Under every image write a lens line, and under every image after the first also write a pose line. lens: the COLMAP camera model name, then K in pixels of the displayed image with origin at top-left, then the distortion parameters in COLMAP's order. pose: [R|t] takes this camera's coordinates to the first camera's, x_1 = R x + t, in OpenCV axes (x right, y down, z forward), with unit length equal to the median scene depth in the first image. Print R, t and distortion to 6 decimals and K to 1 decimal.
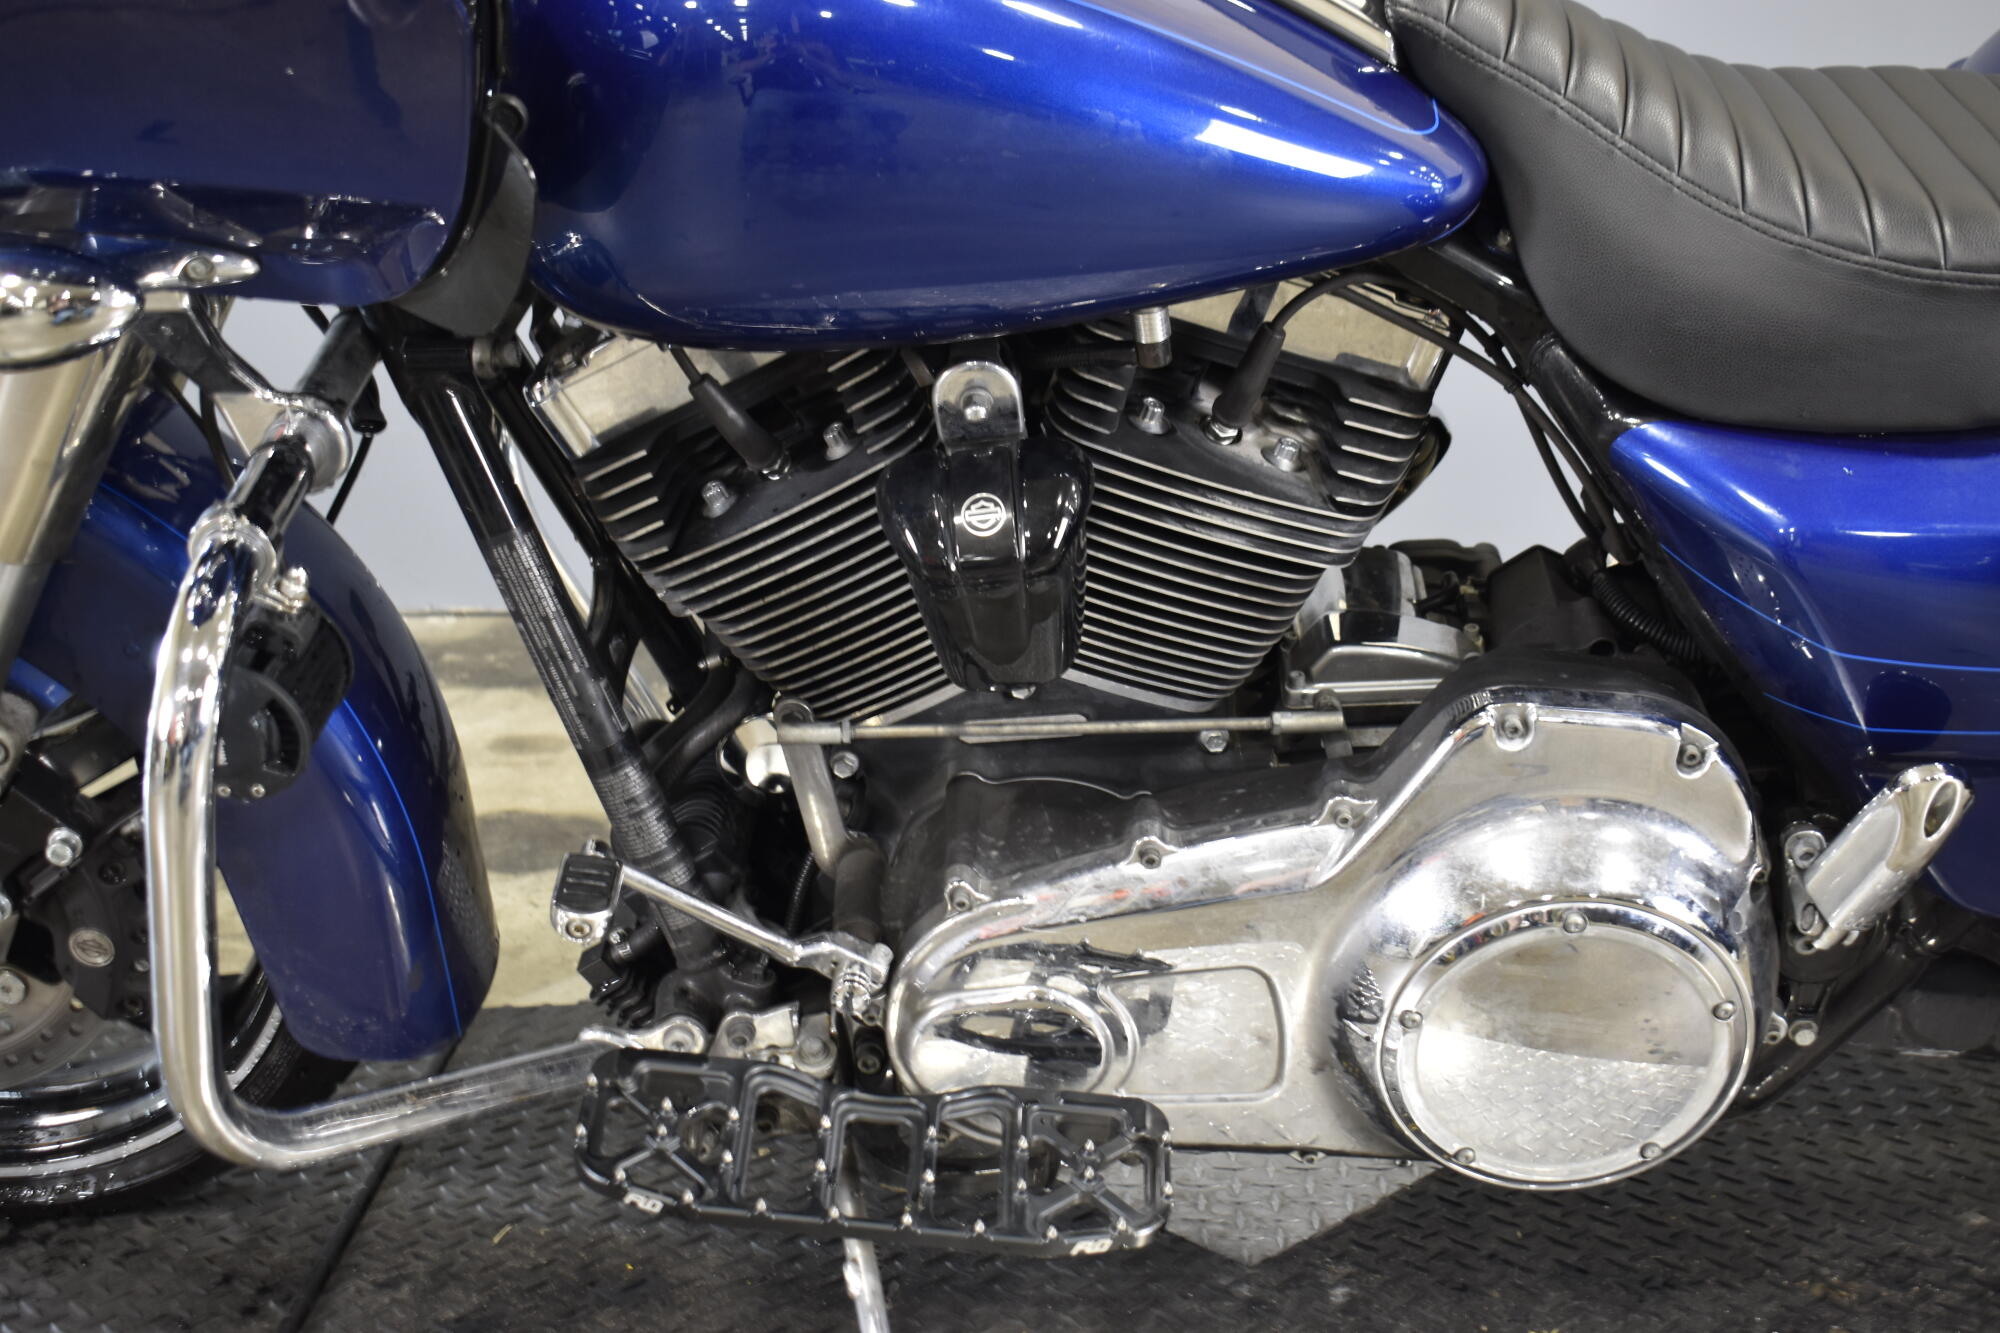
lens RADIAL K [[2615.7, 0, 1000.0], [0, 2615.7, 666.5], [0, 0, 1]] dist [-0.018884, -0.065531]
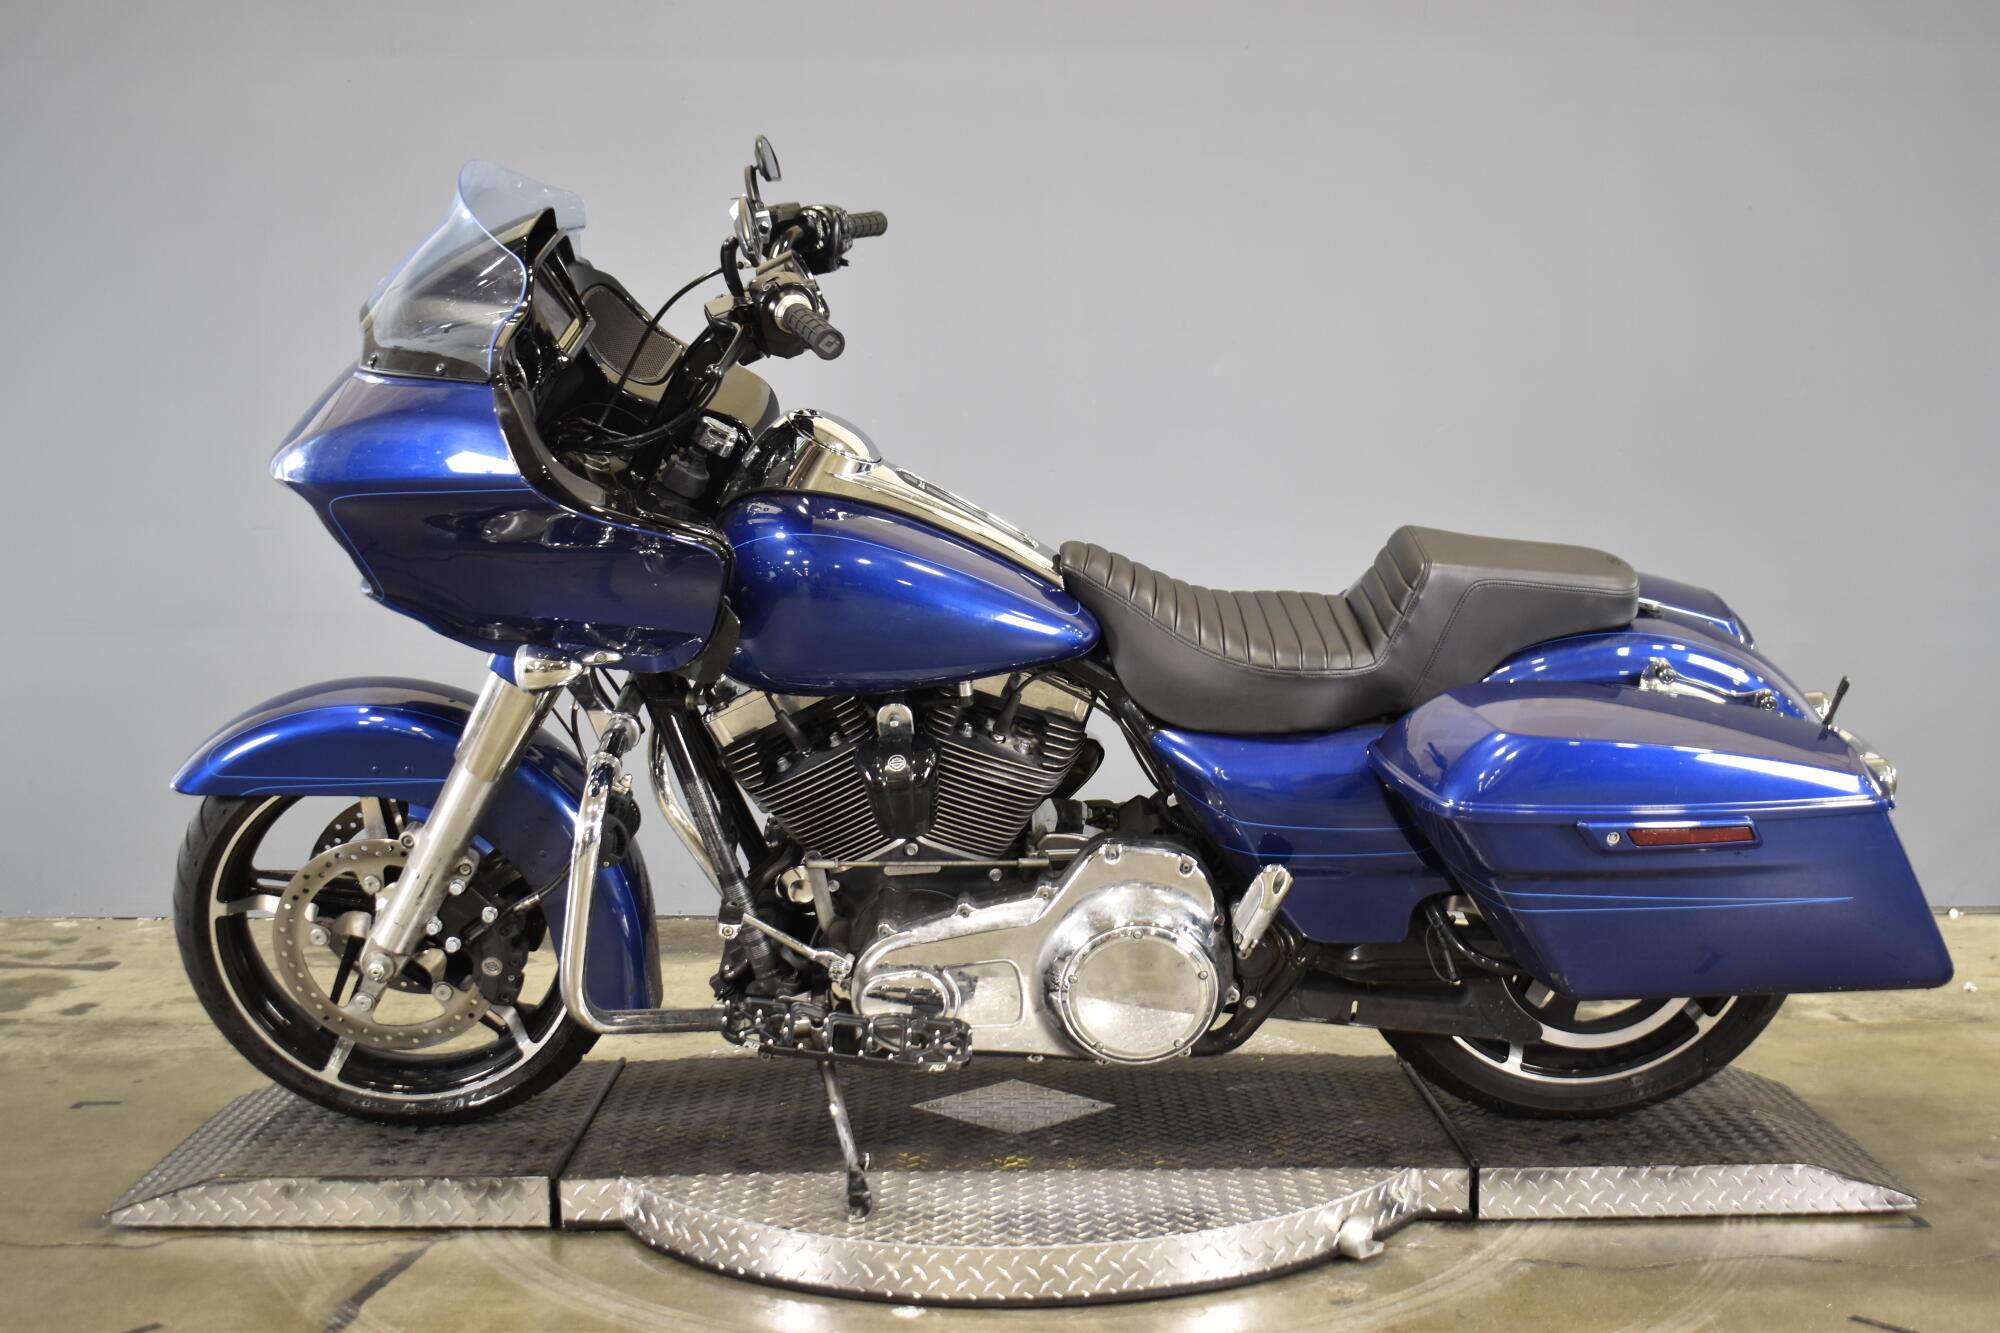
lens RADIAL K [[2567.9, 0, 1000.0], [0, 2567.9, 666.5], [0, 0, 1]] dist [-0.004631, -0.000633]
pose [[0.999232, 0.013960, 0.036603, 0.001003], [-0.006643, 0.981204, -0.192859, 0.300157], [-0.038607, 0.192468, 0.980544, -1.318785]]
